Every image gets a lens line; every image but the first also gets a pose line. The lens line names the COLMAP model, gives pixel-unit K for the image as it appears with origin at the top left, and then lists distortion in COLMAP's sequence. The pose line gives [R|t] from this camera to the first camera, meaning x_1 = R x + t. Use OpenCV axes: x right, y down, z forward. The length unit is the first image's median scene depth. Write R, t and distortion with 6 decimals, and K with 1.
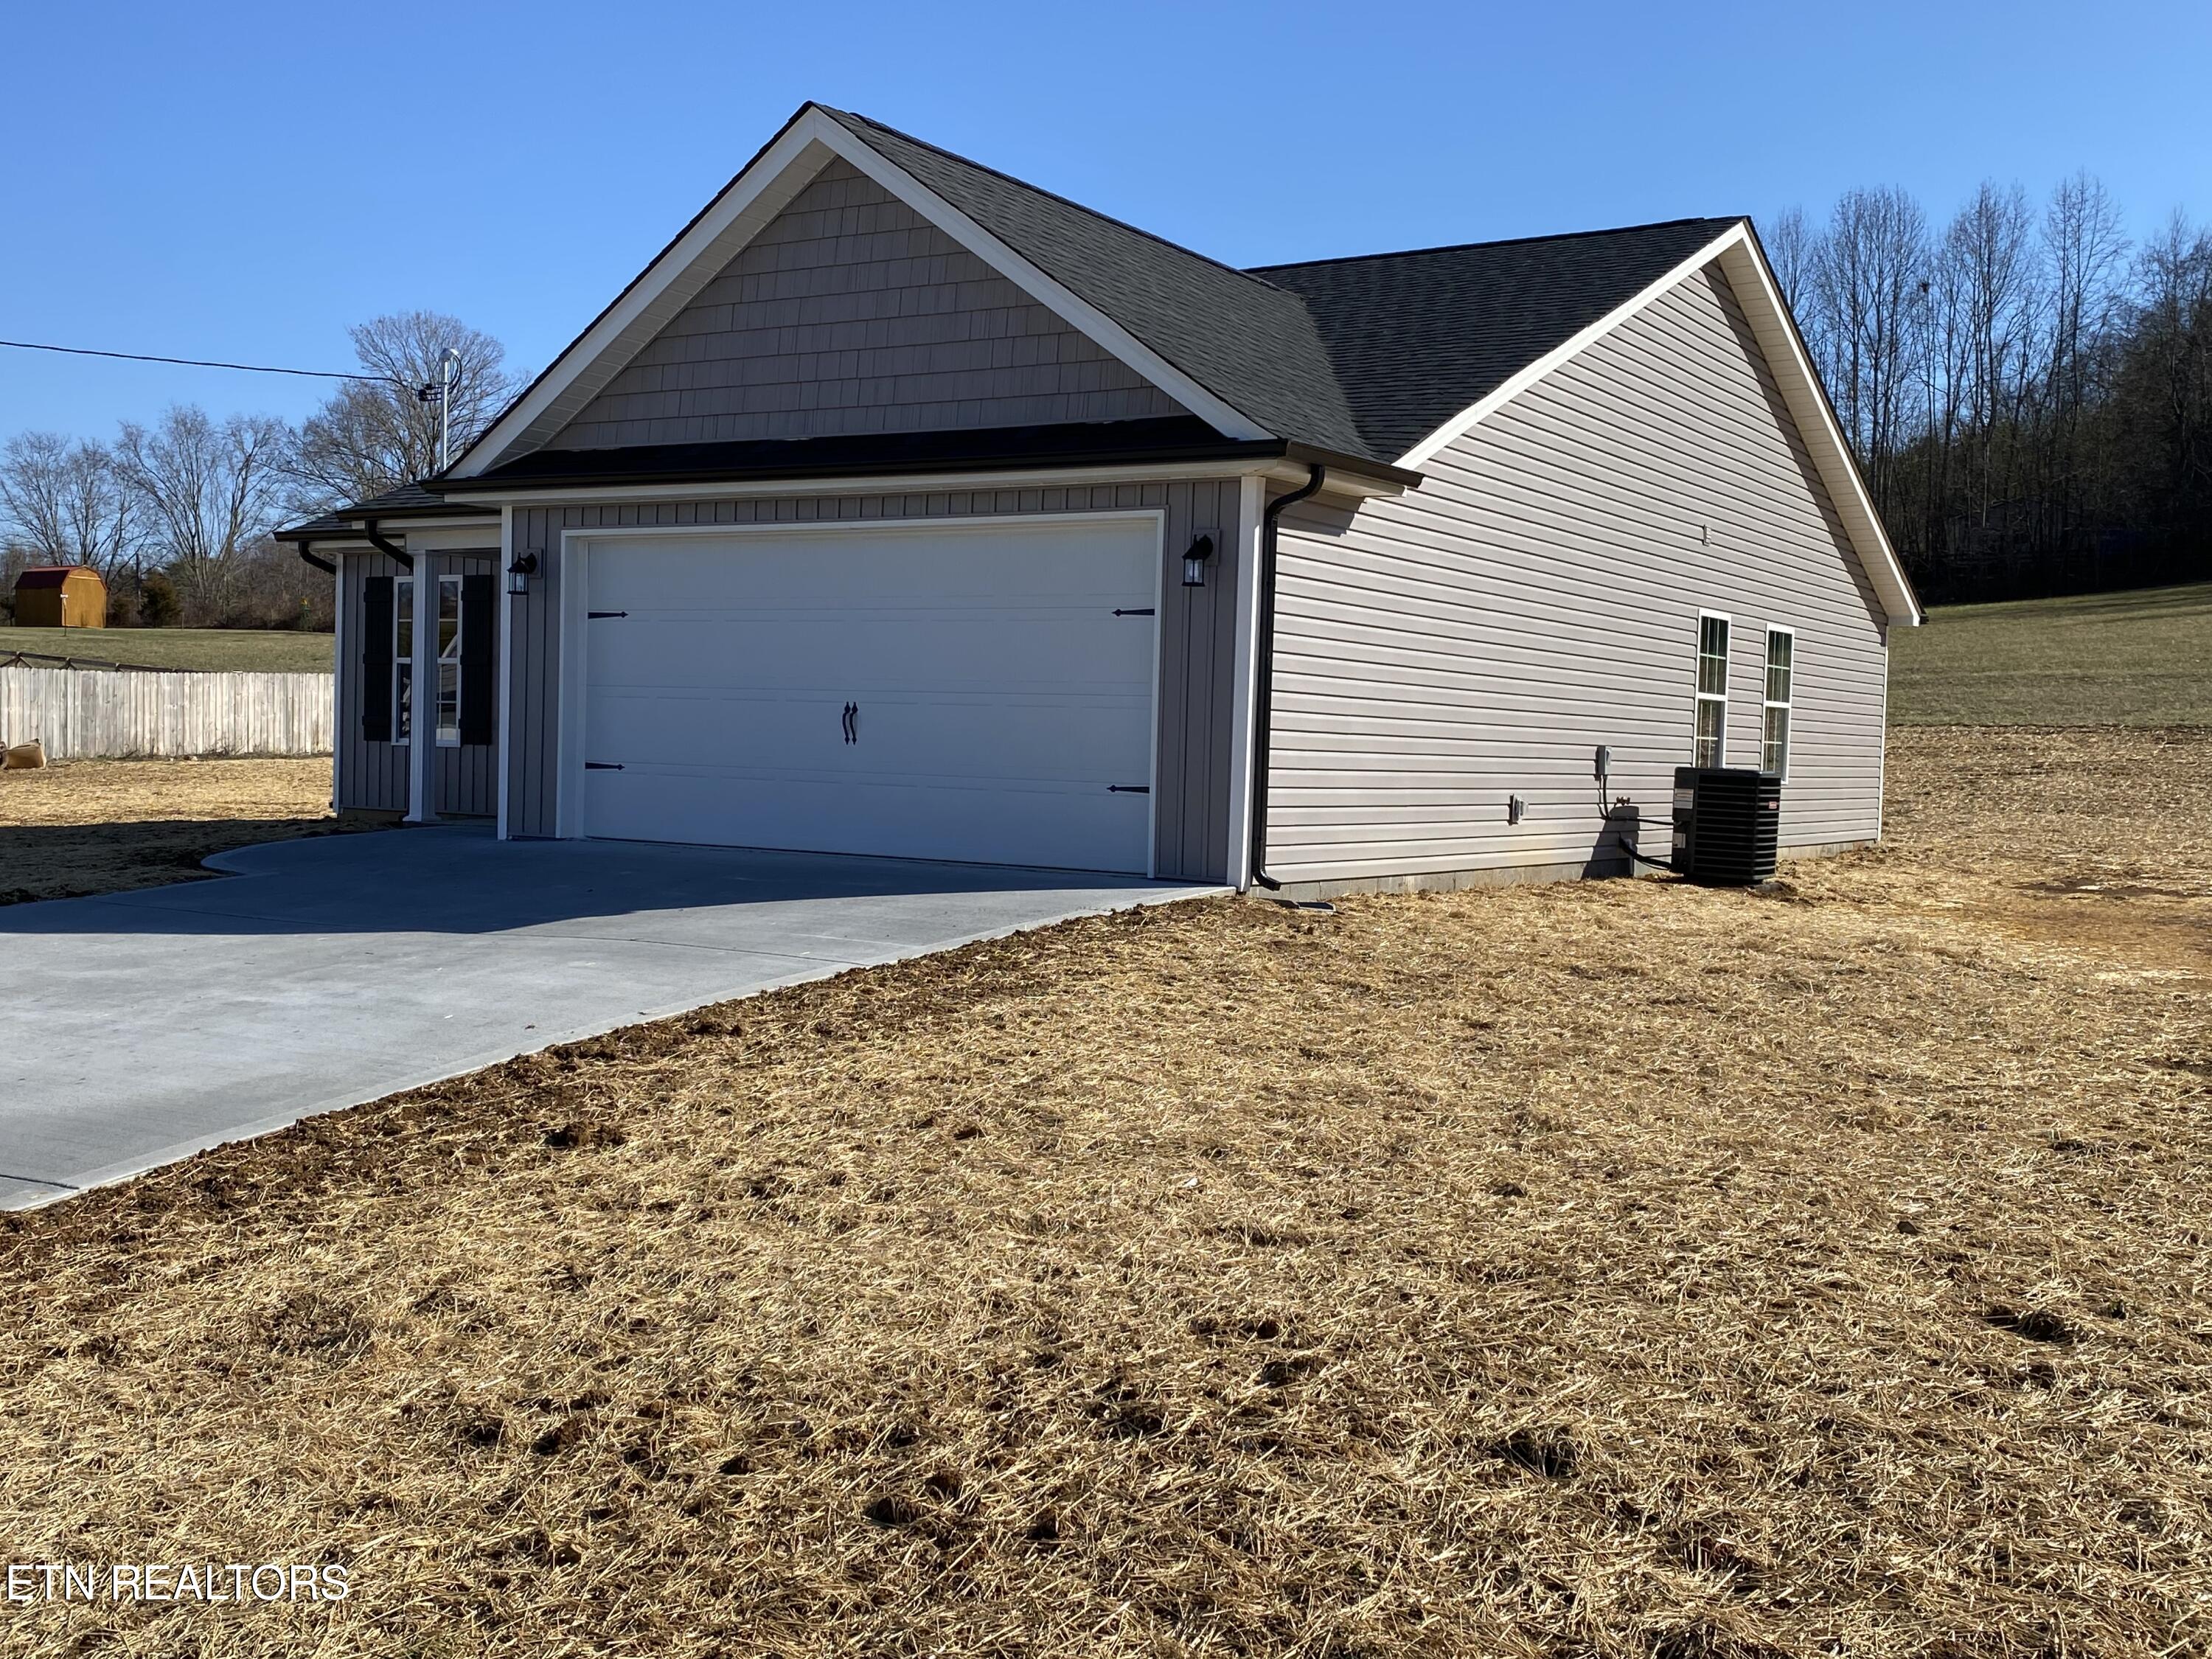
lens RADIAL K [[2394.0, 0, 1106.0], [0, 2394.0, 829.5], [0, 0, 1]] dist [0.088242, -0.001058]
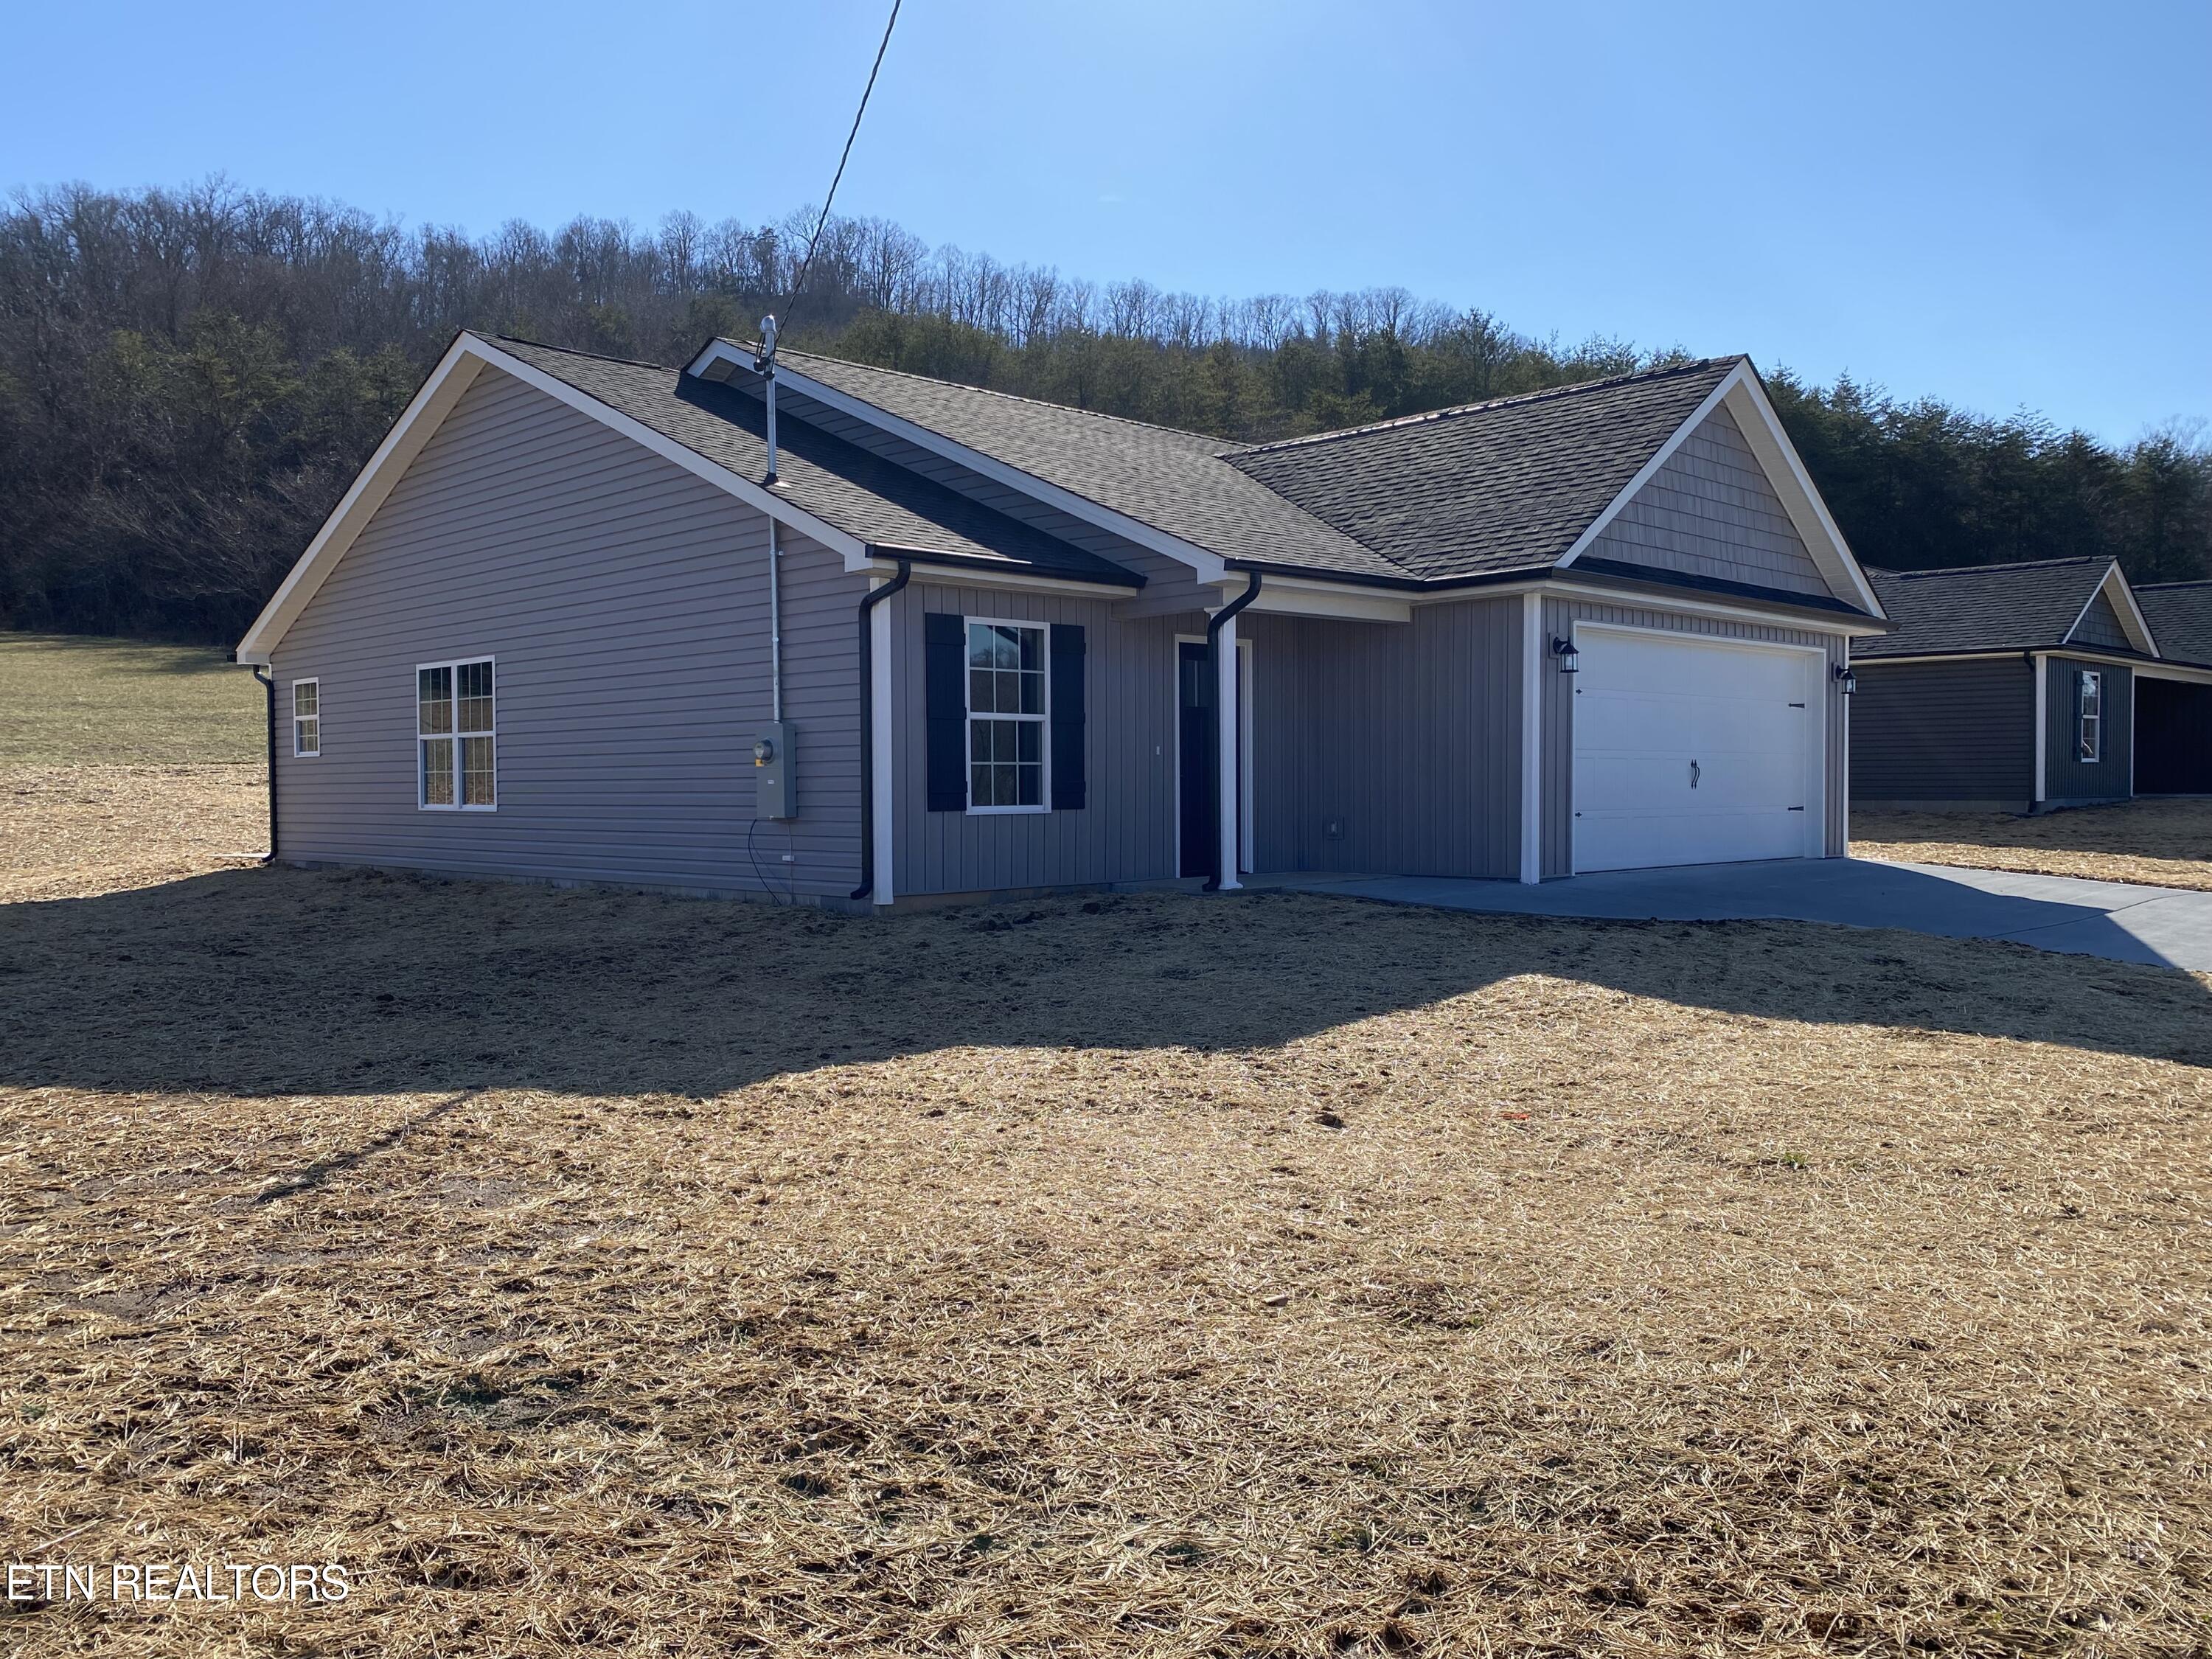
lens RADIAL K [[1779.1, 0, 1109.4], [0, 1779.1, 838.6], [0, 0, 1]] dist [0.042091, -0.027452]
pose [[0.198305, -0.065805, 0.977929, -1.146323], [0.042998, 0.997367, 0.058394, -0.077180], [-0.979197, 0.030469, 0.200612, 1.046008]]
